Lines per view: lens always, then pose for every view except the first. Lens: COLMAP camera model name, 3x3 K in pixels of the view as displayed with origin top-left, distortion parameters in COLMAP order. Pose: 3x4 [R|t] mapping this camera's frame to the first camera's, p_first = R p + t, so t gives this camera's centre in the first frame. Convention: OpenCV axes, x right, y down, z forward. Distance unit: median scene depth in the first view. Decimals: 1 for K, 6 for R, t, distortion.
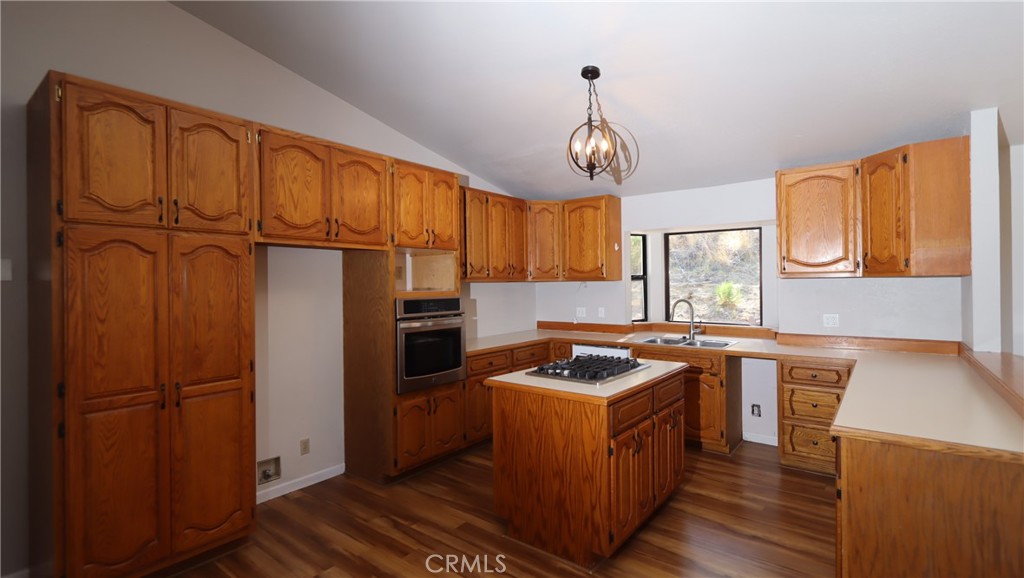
lens RADIAL K [[466.1, 0, 509.5], [0, 466.1, 283.6], [0, 0, 1]] dist [-0.000166, -0.000167]
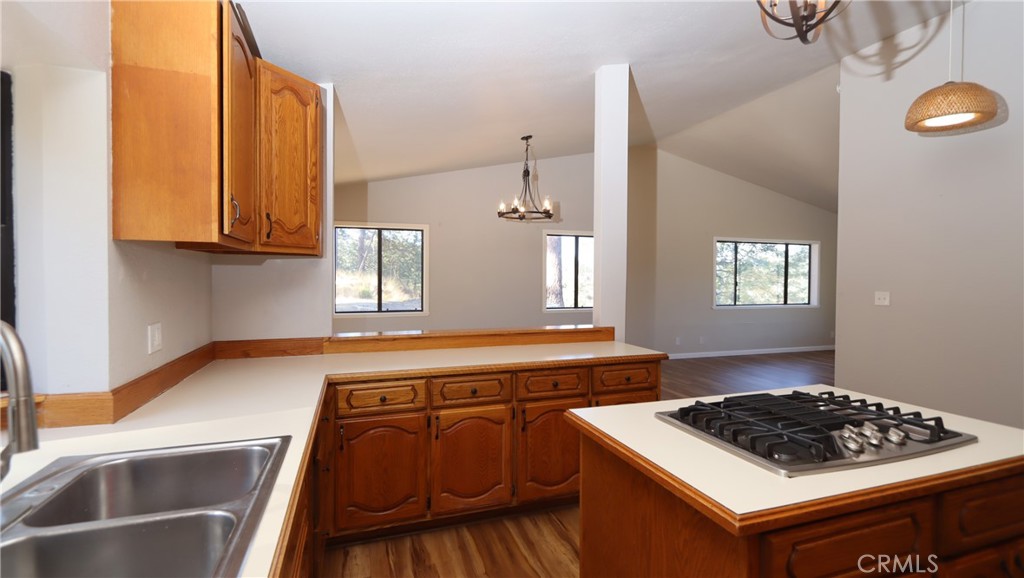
lens RADIAL K [[466.1, 0, 509.5], [0, 466.1, 283.6], [0, 0, 1]] dist [-0.000166, -0.000167]
pose [[-0.839846, -0.002697, 0.542818, 0.149065], [0.003675, 0.999936, 0.010654, 0.025399], [-0.542813, 0.010943, -0.839783, 1.385323]]
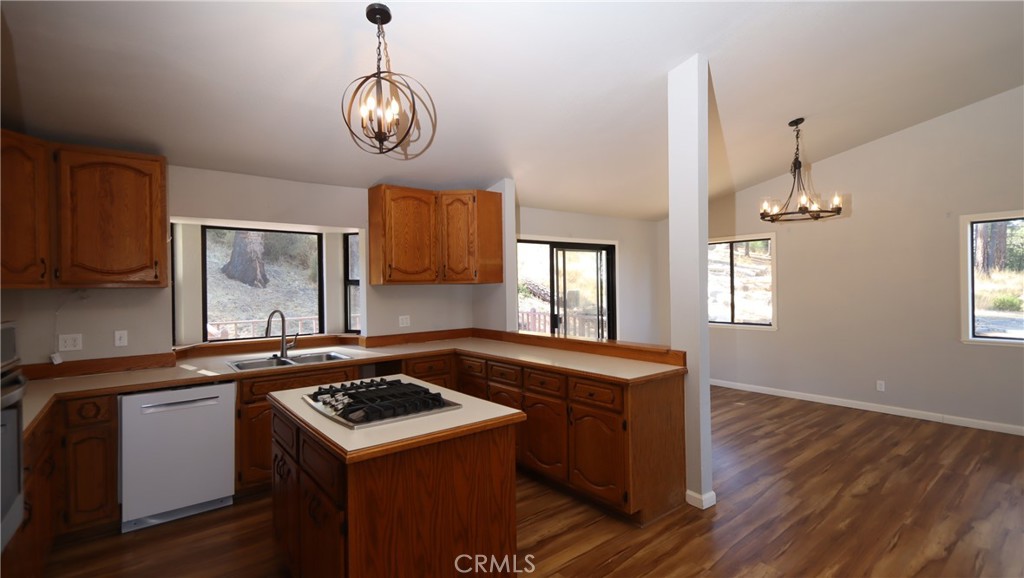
lens RADIAL K [[466.1, 0, 509.5], [0, 466.1, 283.6], [0, 0, 1]] dist [-0.000166, -0.000167]
pose [[0.228721, 0.010103, 0.973440, -0.459032], [0.013058, 0.999824, -0.013445, 0.005367], [-0.973405, 0.015786, 0.228549, 0.543054]]
